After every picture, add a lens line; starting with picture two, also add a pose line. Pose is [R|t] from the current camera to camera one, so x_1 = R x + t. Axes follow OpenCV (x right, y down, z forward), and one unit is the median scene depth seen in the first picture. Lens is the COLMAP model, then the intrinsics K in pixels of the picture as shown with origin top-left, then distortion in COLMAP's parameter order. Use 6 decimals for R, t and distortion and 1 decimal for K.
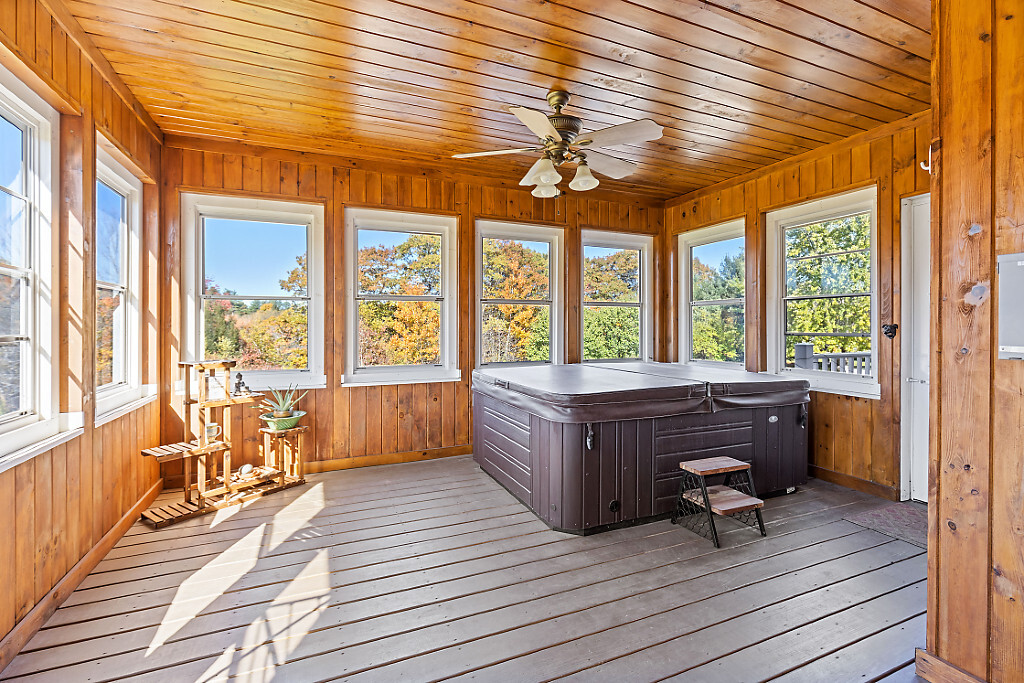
lens RADIAL K [[468.2, 0, 510.4], [0, 468.2, 331.0], [0, 0, 1]] dist [-0.002195, 0.000317]
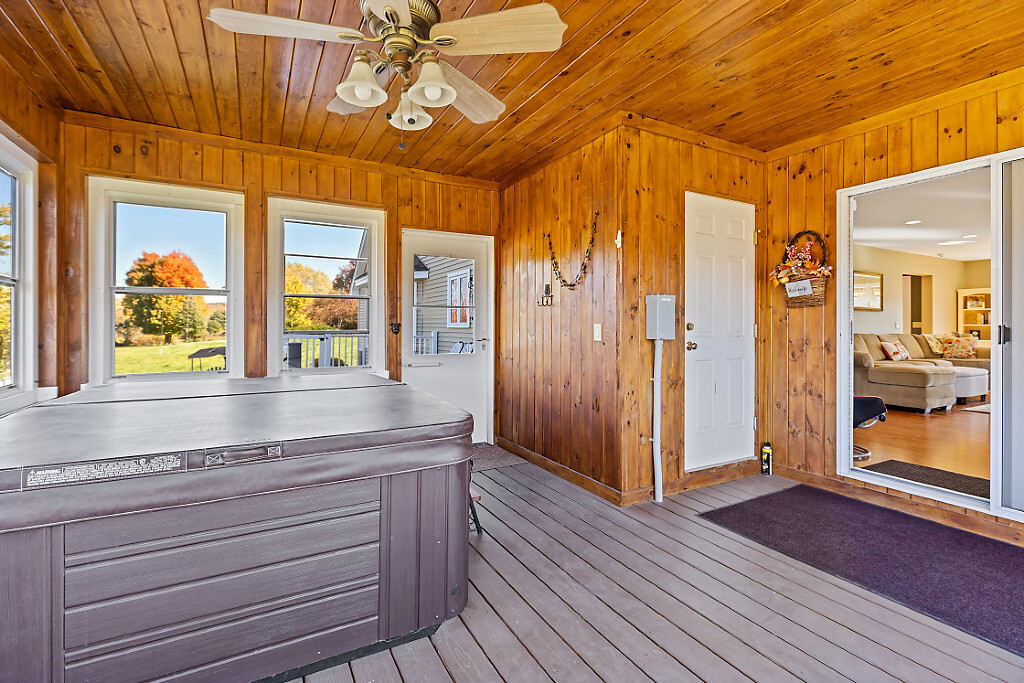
lens RADIAL K [[468.2, 0, 504.5], [0, 468.2, 325.0], [0, 0, 1]] dist [-0.002195, 0.000317]
pose [[-0.097307, 0.001153, 0.995254, -0.422104], [0.006887, 0.999976, -0.000485, -0.005172], [-0.995231, 0.006807, -0.097313, 0.707998]]
